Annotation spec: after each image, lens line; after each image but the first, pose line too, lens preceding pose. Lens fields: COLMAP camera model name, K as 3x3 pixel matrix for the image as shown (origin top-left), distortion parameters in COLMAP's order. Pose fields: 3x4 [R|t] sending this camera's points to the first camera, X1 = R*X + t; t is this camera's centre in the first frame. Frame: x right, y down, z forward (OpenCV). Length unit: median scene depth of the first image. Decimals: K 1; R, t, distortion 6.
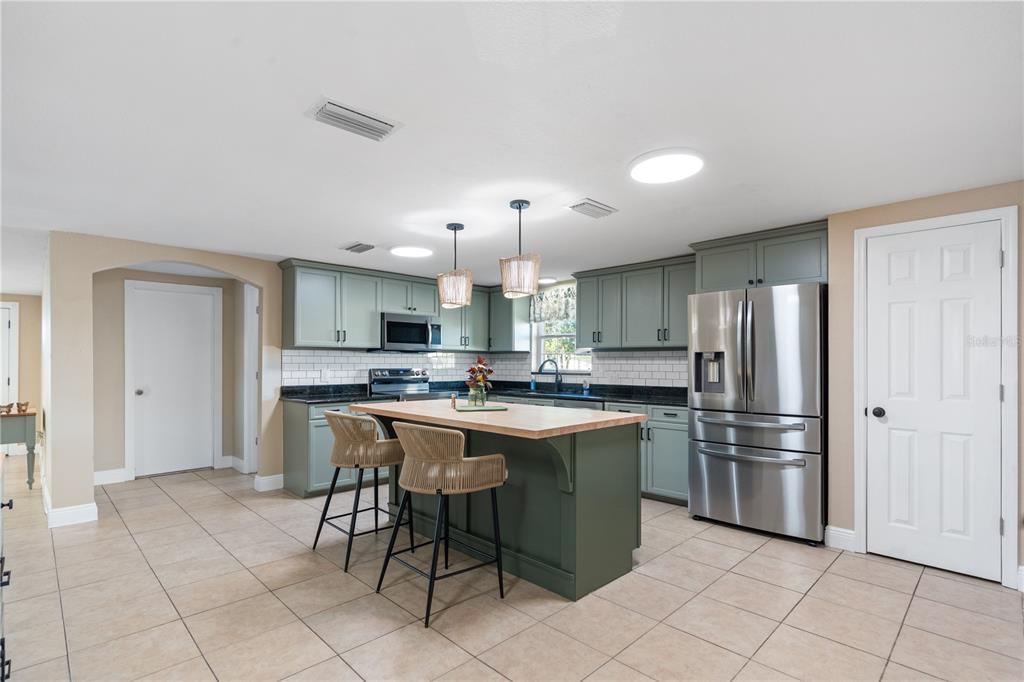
lens RADIAL K [[492.1, 0, 514.0], [0, 492.1, 360.1], [0, 0, 1]] dist [-0.004202, 0.000116]
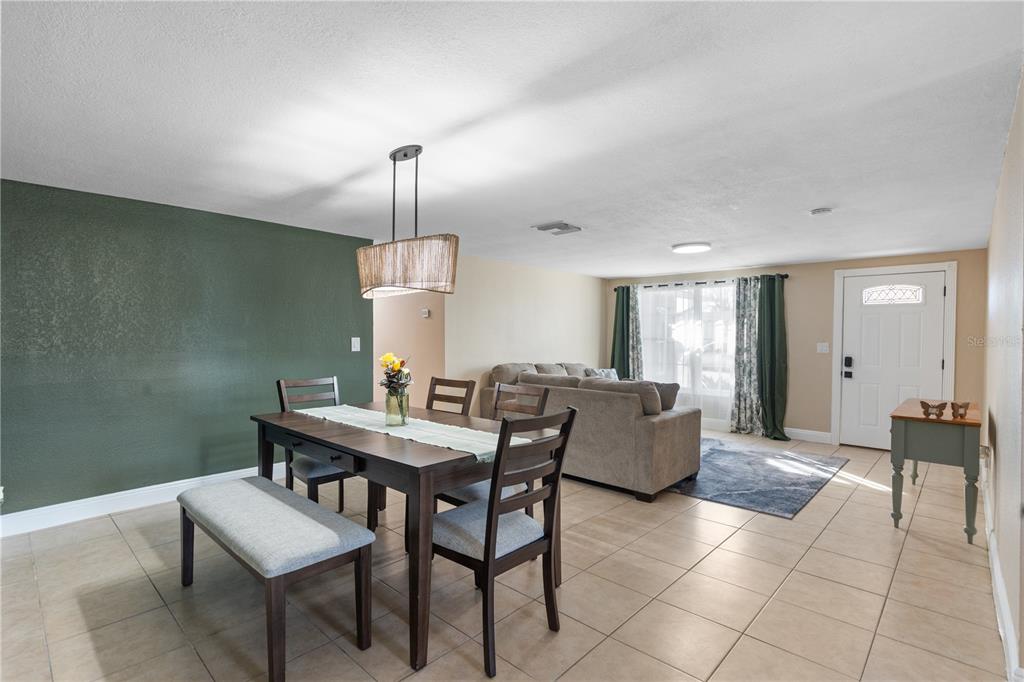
lens RADIAL K [[492.1, 0, 513.8], [0, 492.1, 342.3], [0, 0, 1]] dist [-0.004202, 0.000116]
pose [[0.045336, 0.011143, -0.998910, -0.391327], [-0.002494, 0.999936, 0.011041, 0.001867], [0.998969, 0.001991, 0.045360, 0.389491]]
